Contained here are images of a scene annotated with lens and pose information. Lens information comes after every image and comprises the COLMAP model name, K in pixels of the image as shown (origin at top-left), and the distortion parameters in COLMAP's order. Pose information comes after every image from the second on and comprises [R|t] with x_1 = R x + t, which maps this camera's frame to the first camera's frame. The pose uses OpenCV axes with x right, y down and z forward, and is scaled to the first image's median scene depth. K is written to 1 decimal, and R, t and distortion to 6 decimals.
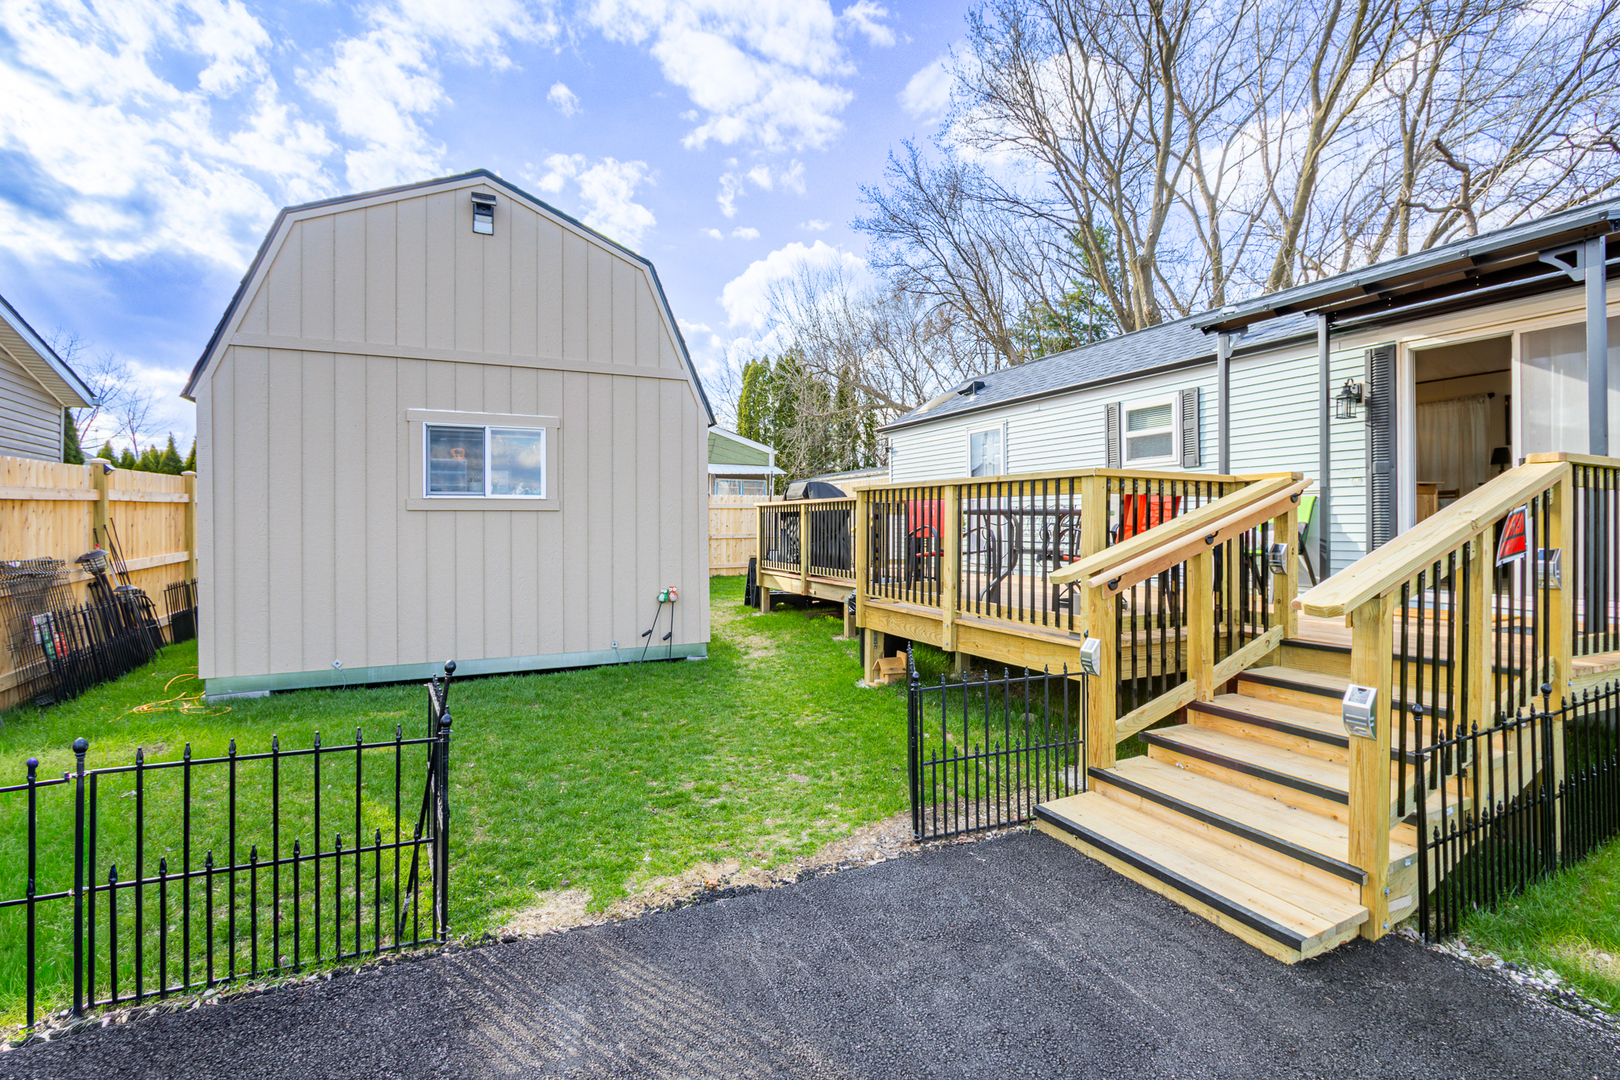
lens RADIAL K [[752.6, 0, 778.9], [0, 752.6, 520.3], [0, 0, 1]] dist [-0.000778, 0.002096]
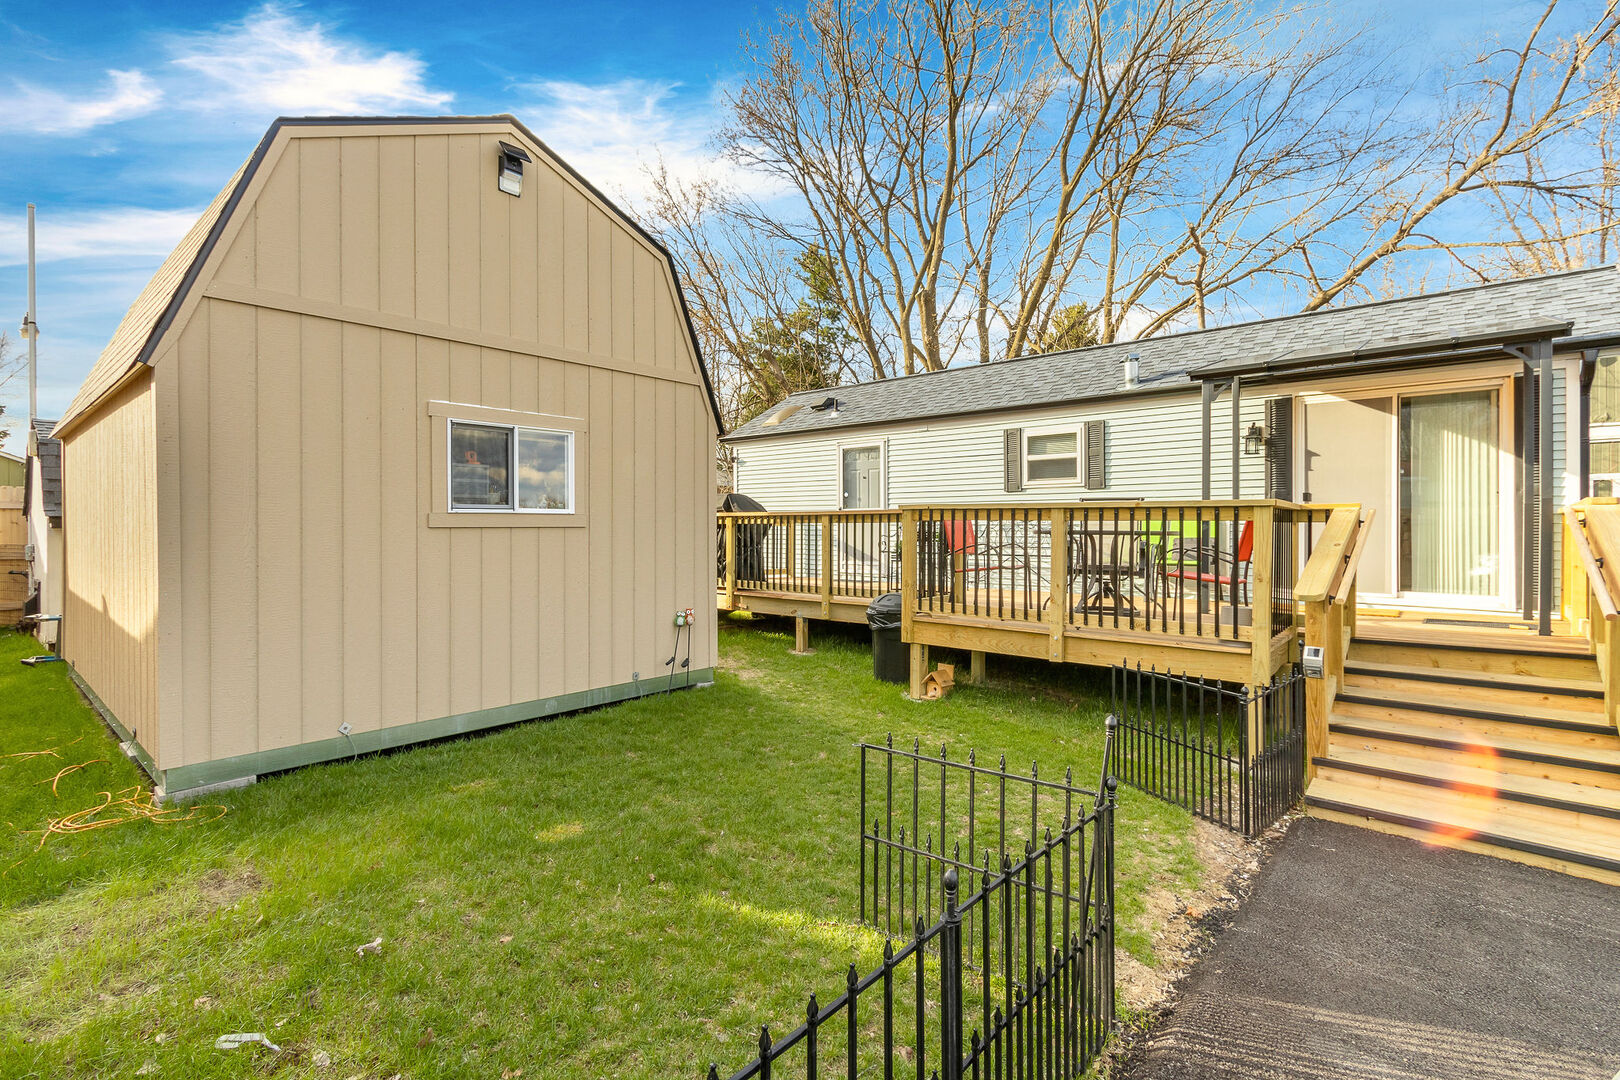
lens RADIAL K [[752.6, 0, 805.3], [0, 752.6, 534.4], [0, 0, 1]] dist [-0.000778, 0.002096]
pose [[0.931786, -0.002141, 0.363003, -0.388271], [-0.001216, 0.999959, 0.009018, -0.012907], [-0.363007, -0.008845, 0.931744, 0.107439]]
